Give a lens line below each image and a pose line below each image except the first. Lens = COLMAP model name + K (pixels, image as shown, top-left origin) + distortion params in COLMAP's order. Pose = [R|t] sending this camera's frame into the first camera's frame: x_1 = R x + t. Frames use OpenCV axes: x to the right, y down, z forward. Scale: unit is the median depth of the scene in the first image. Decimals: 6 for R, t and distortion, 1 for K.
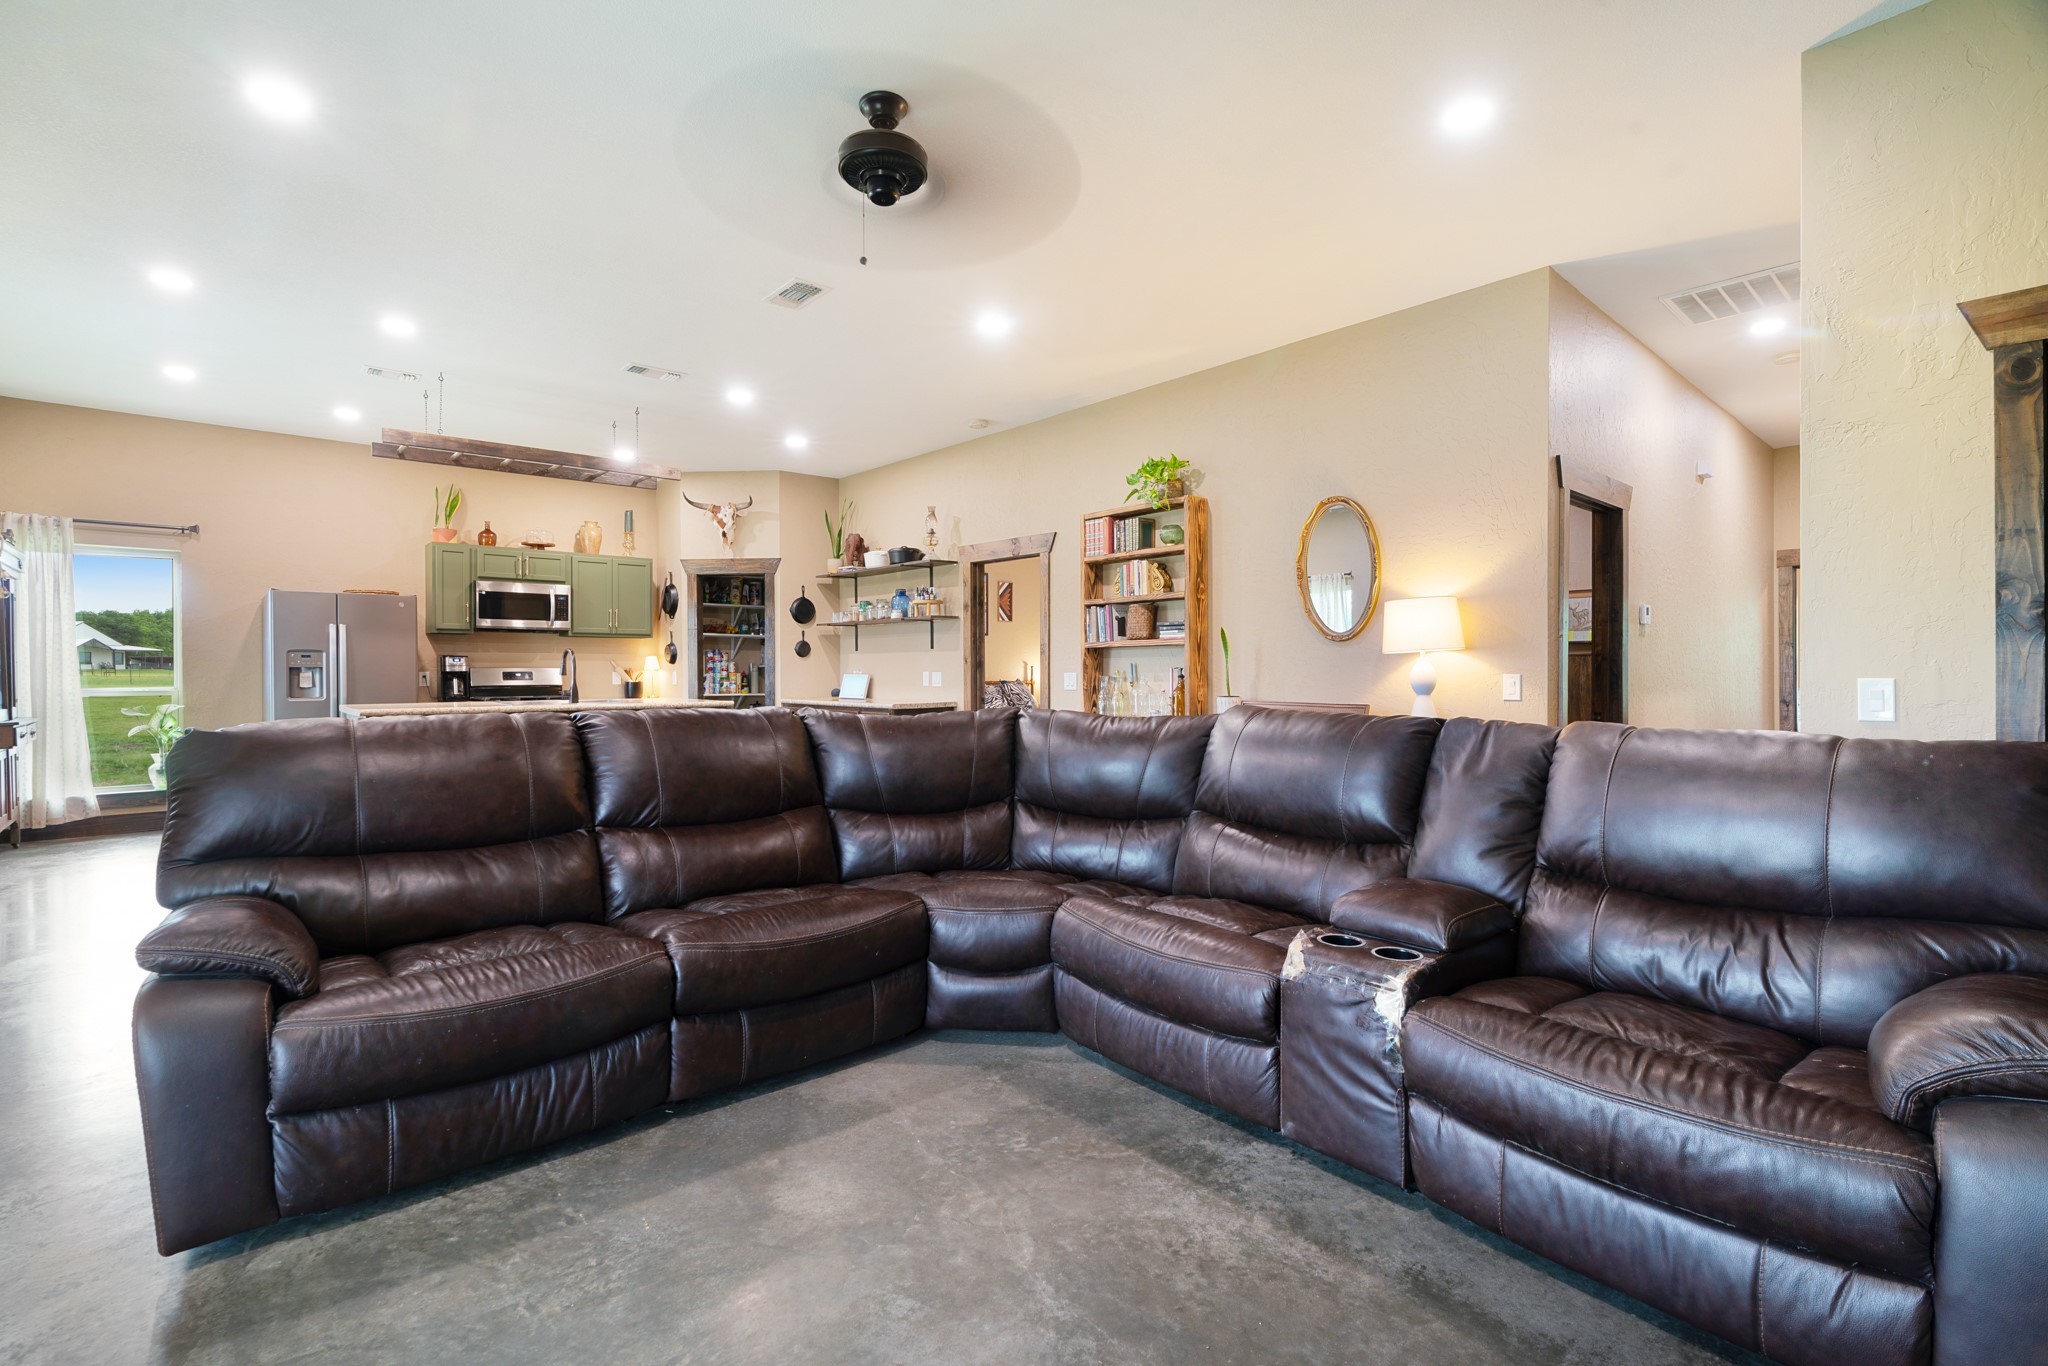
lens RADIAL K [[933.8, 0, 1012.7], [0, 933.8, 644.4], [0, 0, 1]] dist [-0.016577, 0.001419]
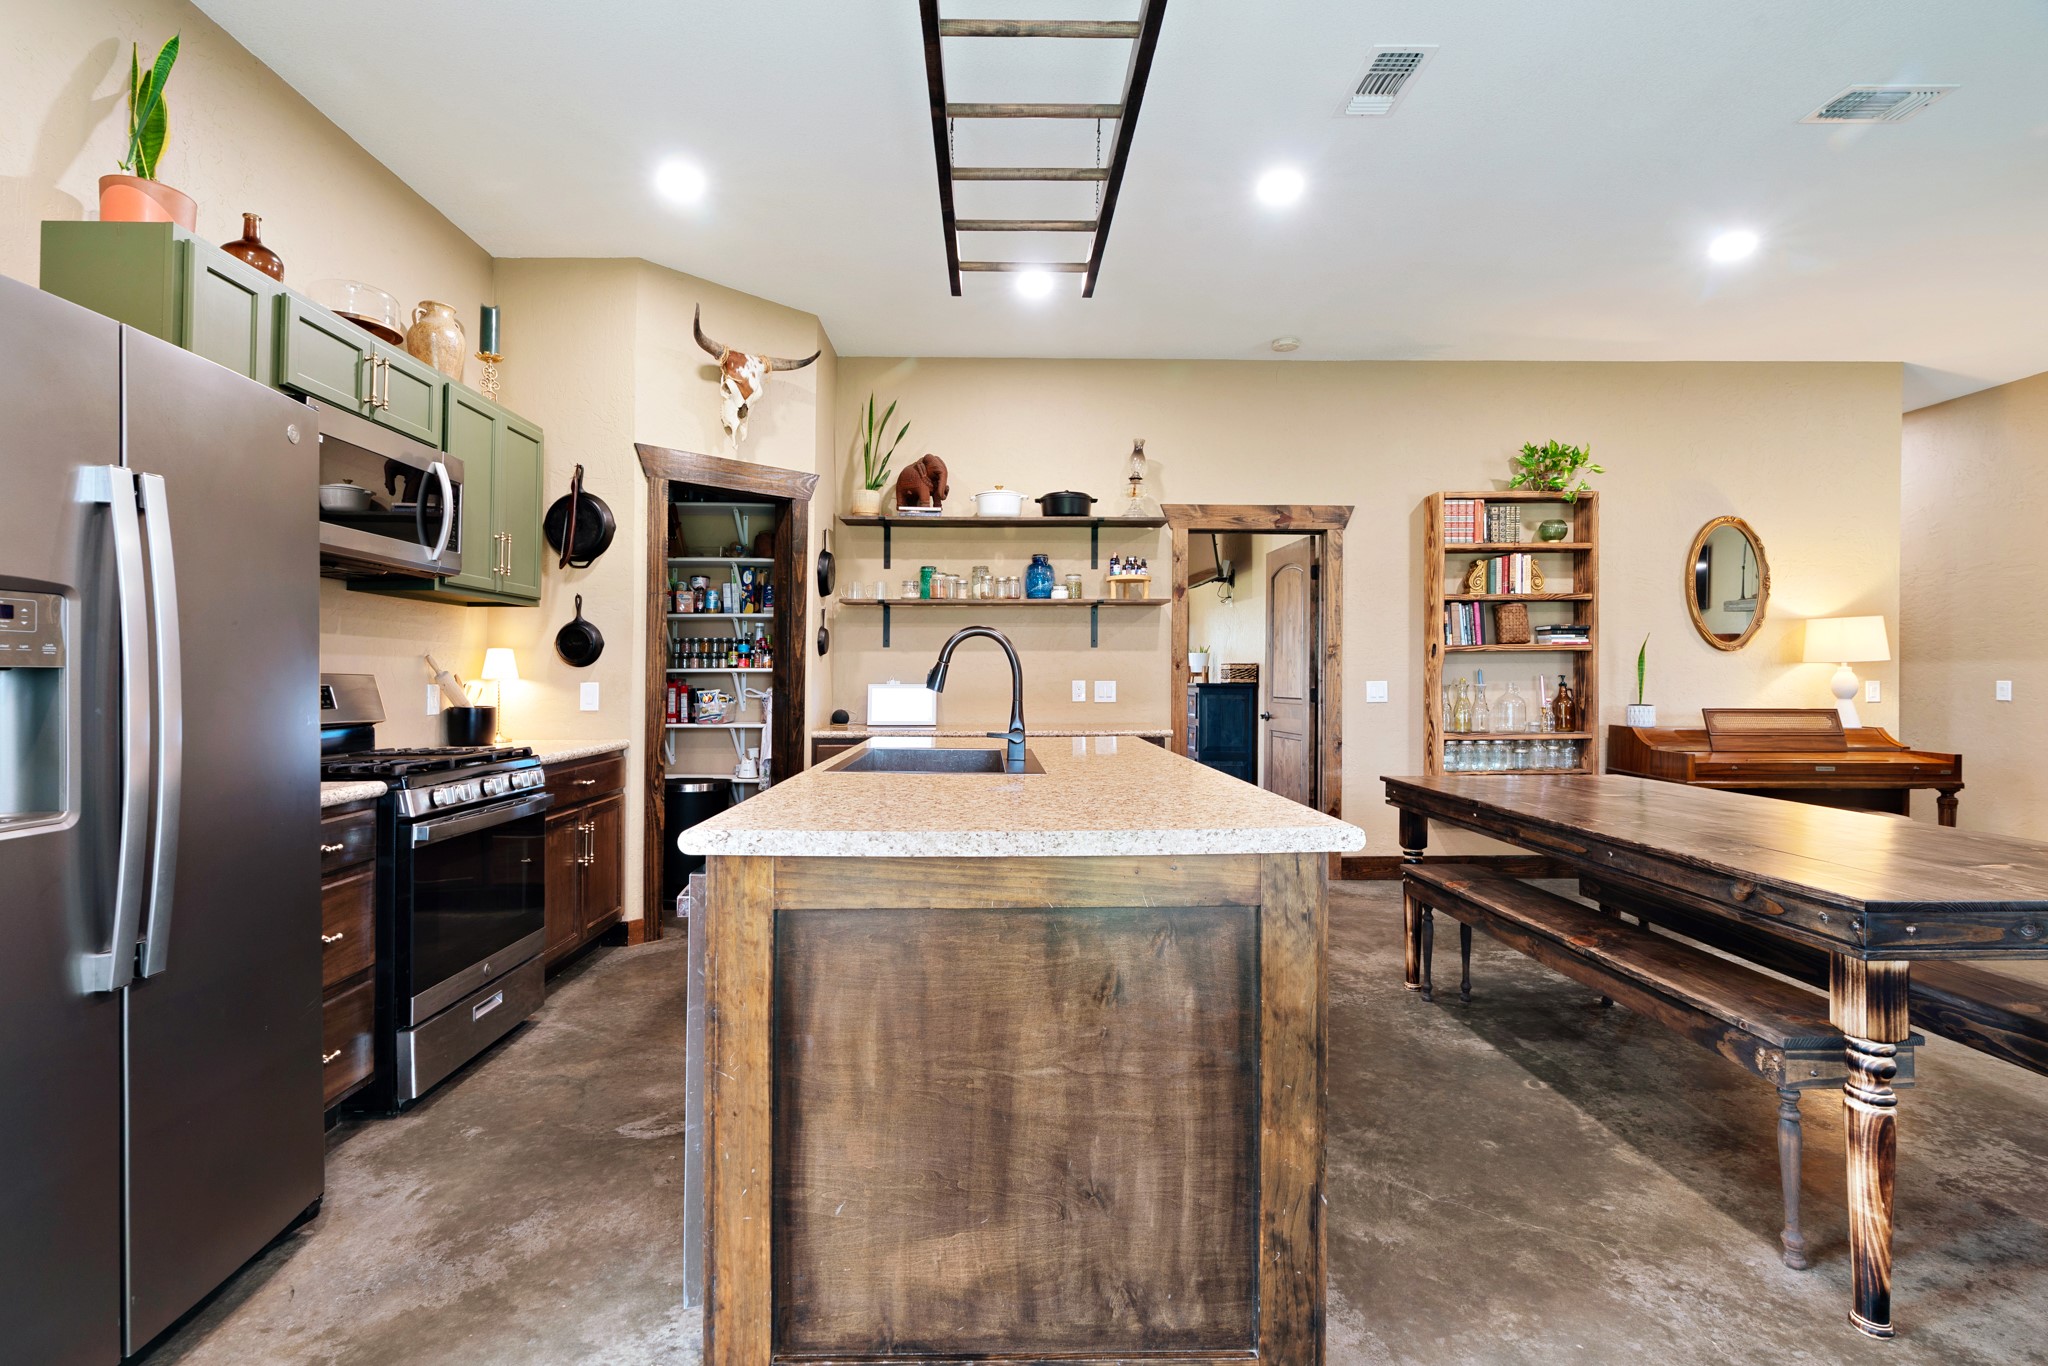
lens RADIAL K [[933.8, 0, 1012.7], [0, 933.8, 644.4], [0, 0, 1]] dist [-0.016577, 0.001419]
pose [[0.640310, 0.026209, 0.767670, -0.648197], [-0.019955, 0.999648, -0.017484, 0.015920], [-0.767858, -0.004123, 0.640607, 0.607510]]
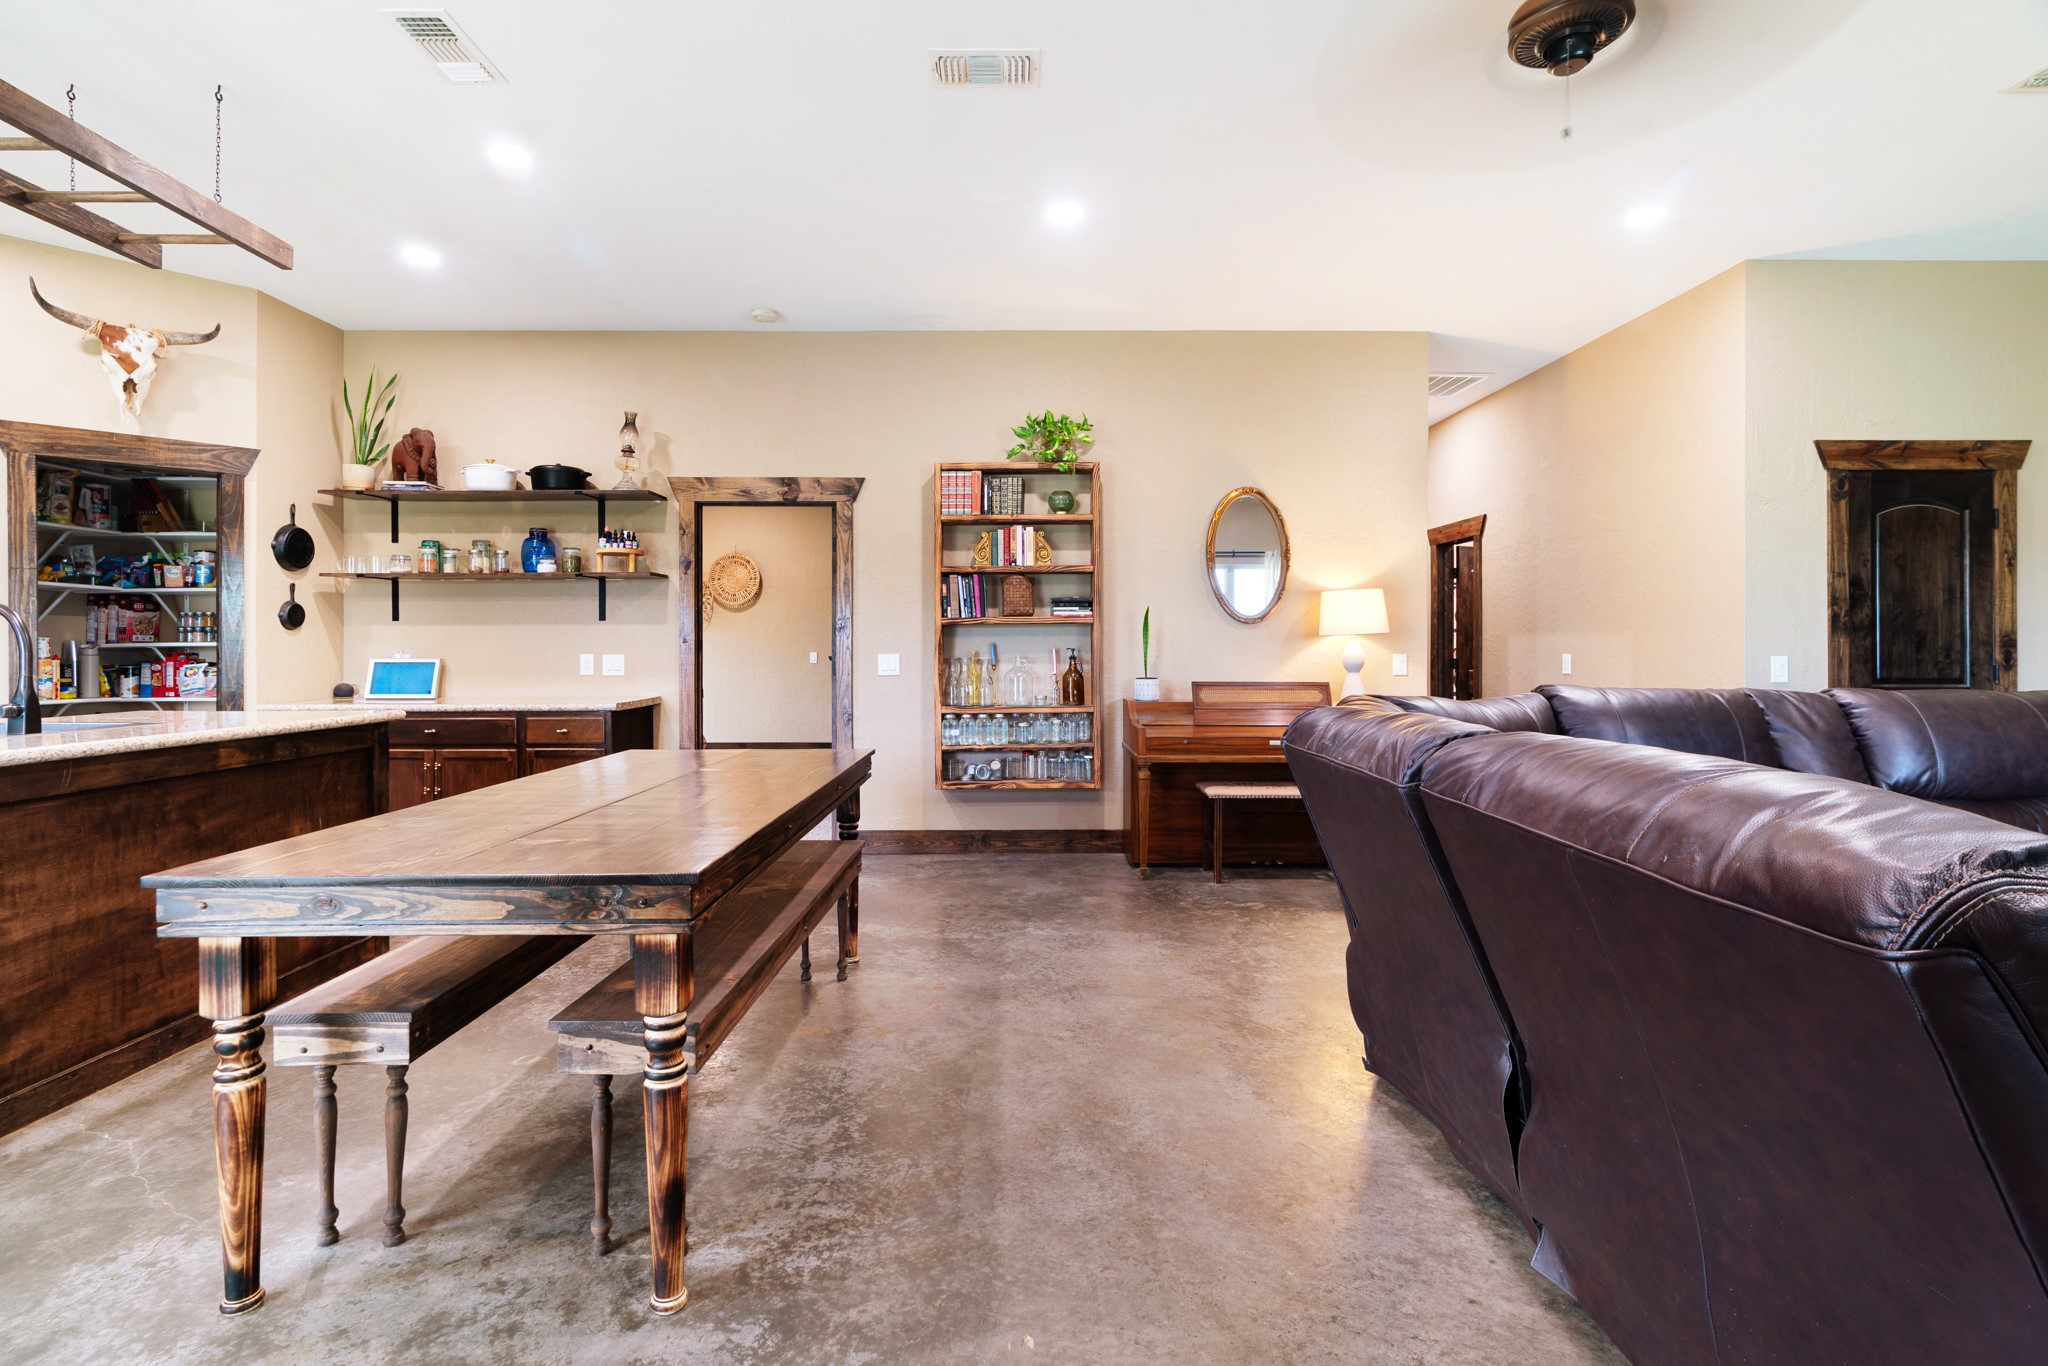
lens RADIAL K [[933.8, 0, 1012.7], [0, 933.8, 644.4], [0, 0, 1]] dist [-0.016577, 0.001419]
pose [[0.640542, 0.003396, 0.767916, -0.415921], [-0.018801, 0.999760, 0.011262, 0.008886], [-0.767693, -0.021651, 0.640452, 0.332019]]
